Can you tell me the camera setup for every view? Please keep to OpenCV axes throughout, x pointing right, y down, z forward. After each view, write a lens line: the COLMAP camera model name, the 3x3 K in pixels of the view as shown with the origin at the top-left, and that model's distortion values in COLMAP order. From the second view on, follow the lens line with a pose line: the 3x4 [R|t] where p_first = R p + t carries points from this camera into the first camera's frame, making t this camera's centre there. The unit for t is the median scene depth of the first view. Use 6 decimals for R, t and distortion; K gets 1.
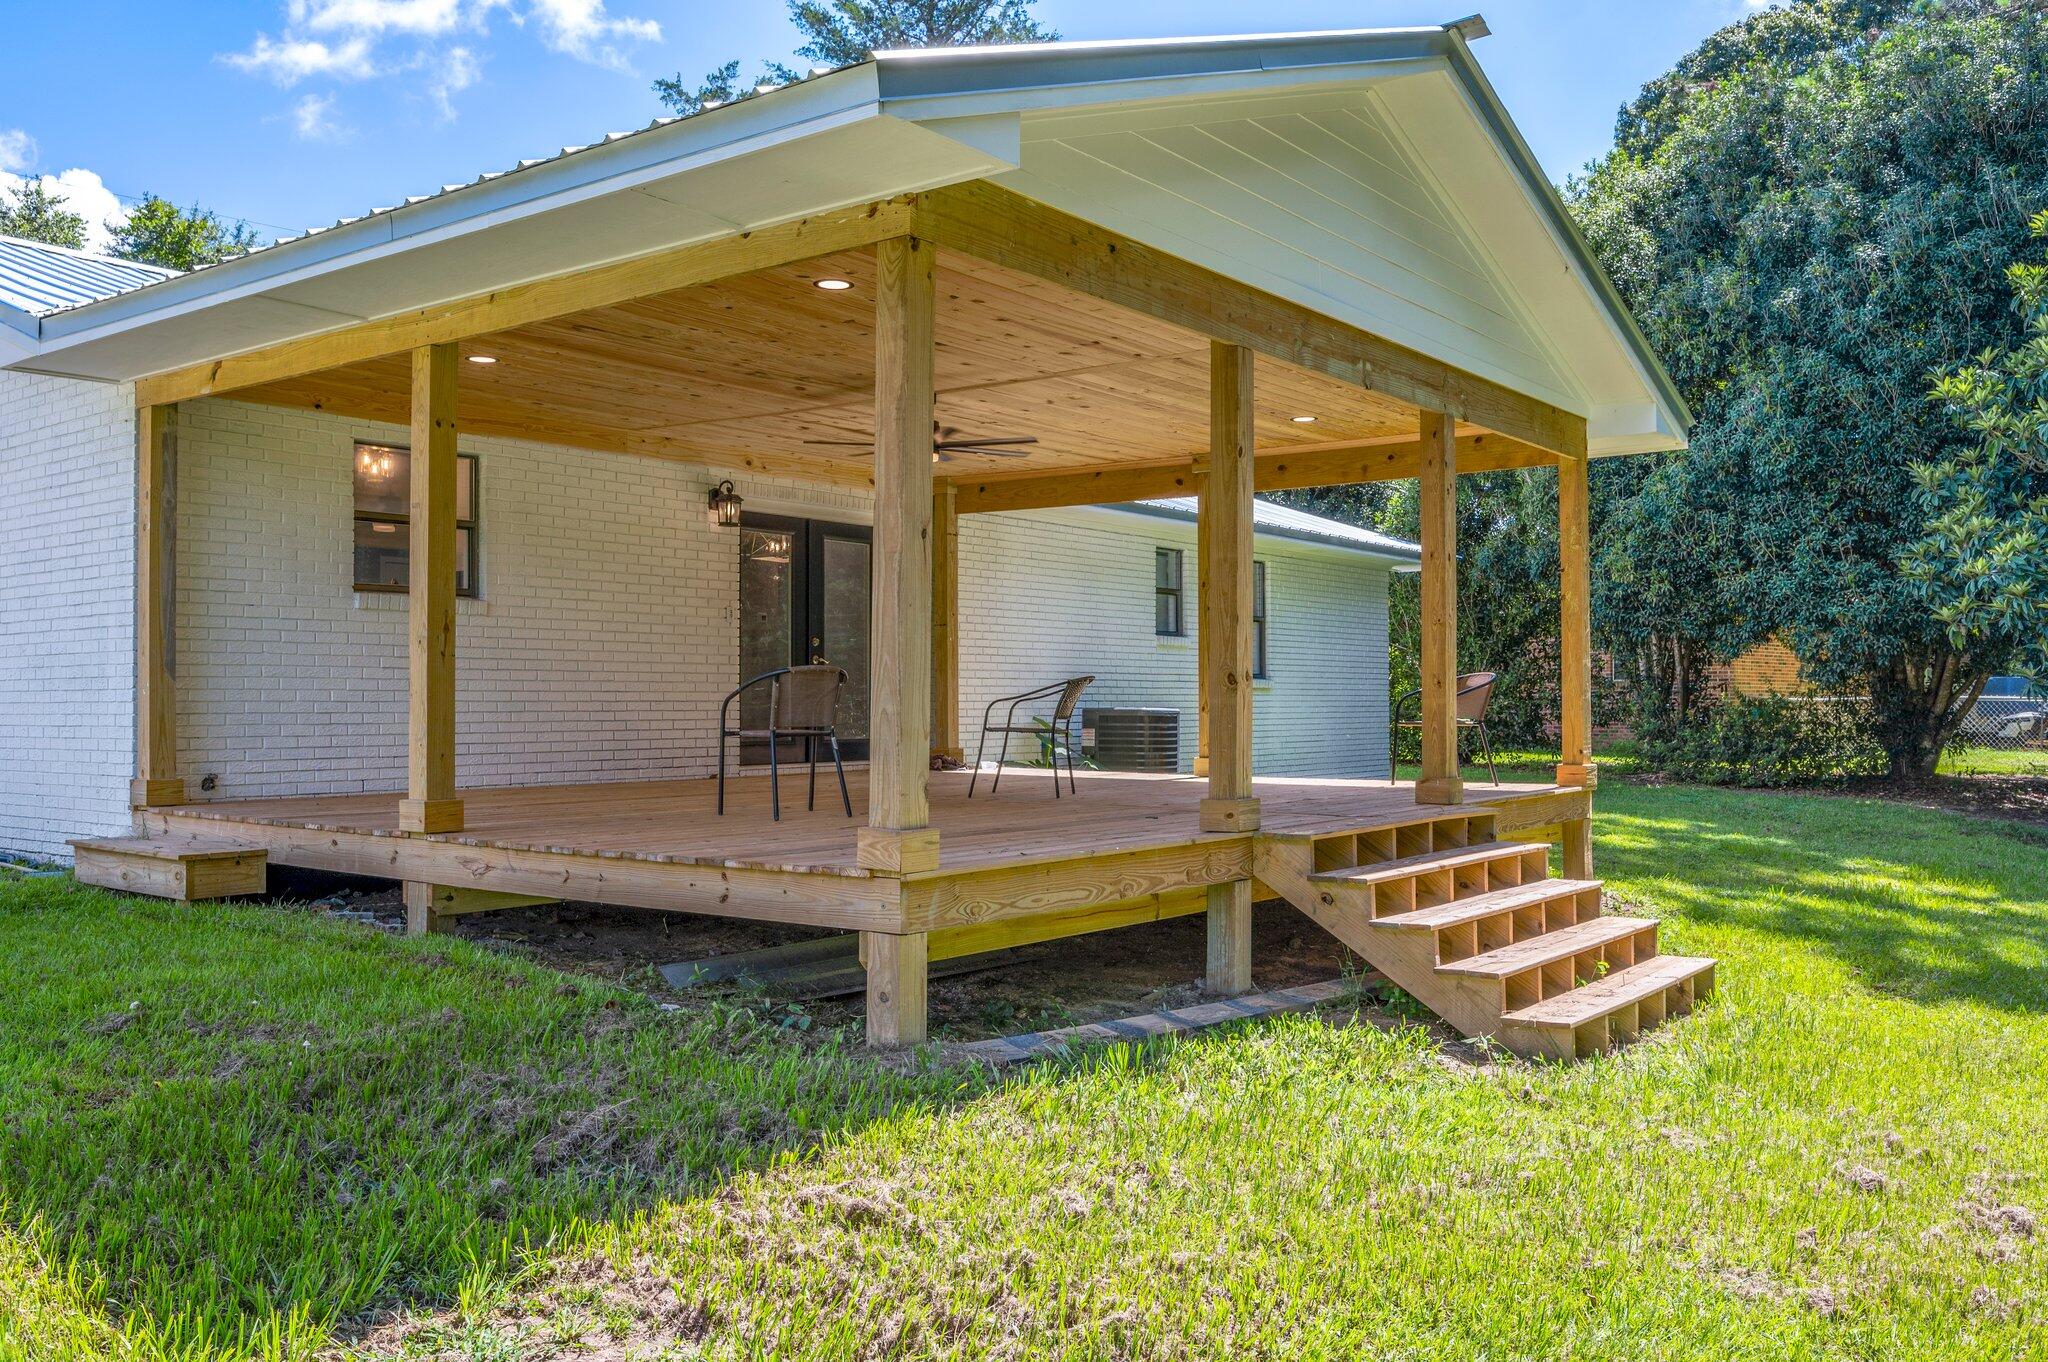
lens RADIAL K [[1668.5, 0, 1024.8], [0, 1668.5, 679.0], [0, 0, 1]] dist [-0.036520, 0.007008]
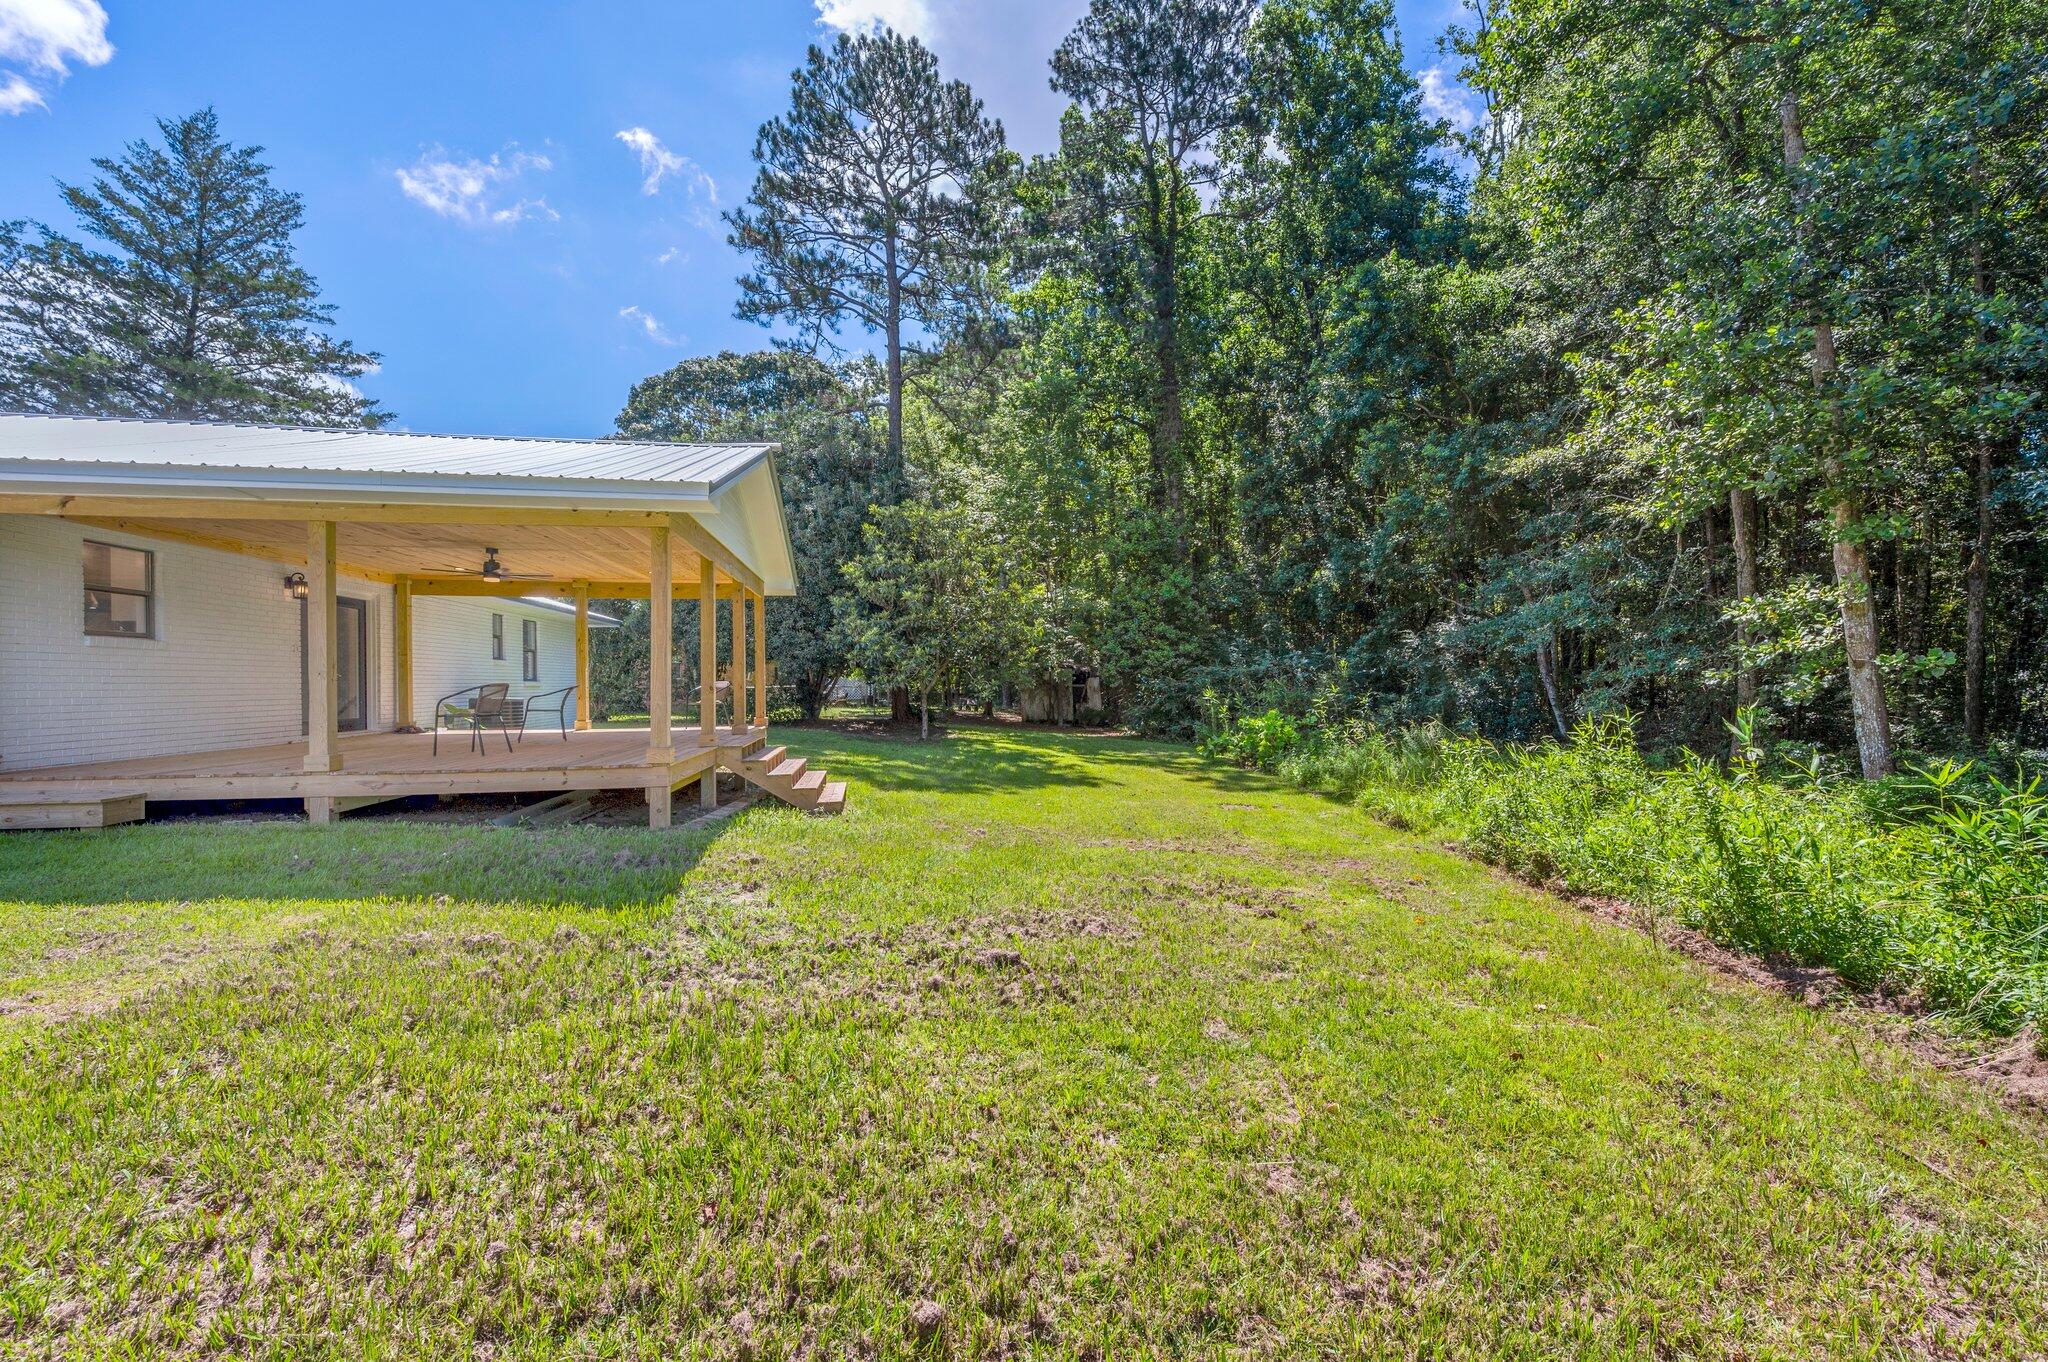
lens RADIAL K [[900.5, 0, 1024.4], [0, 900.5, 683.6], [0, 0, 1]] dist [-0.004483, 0.000338]
pose [[0.670752, -0.007360, 0.741645, -0.366711], [-0.002008, 0.999929, 0.011740, -0.015436], [-0.741679, -0.009364, 0.670690, -0.196911]]
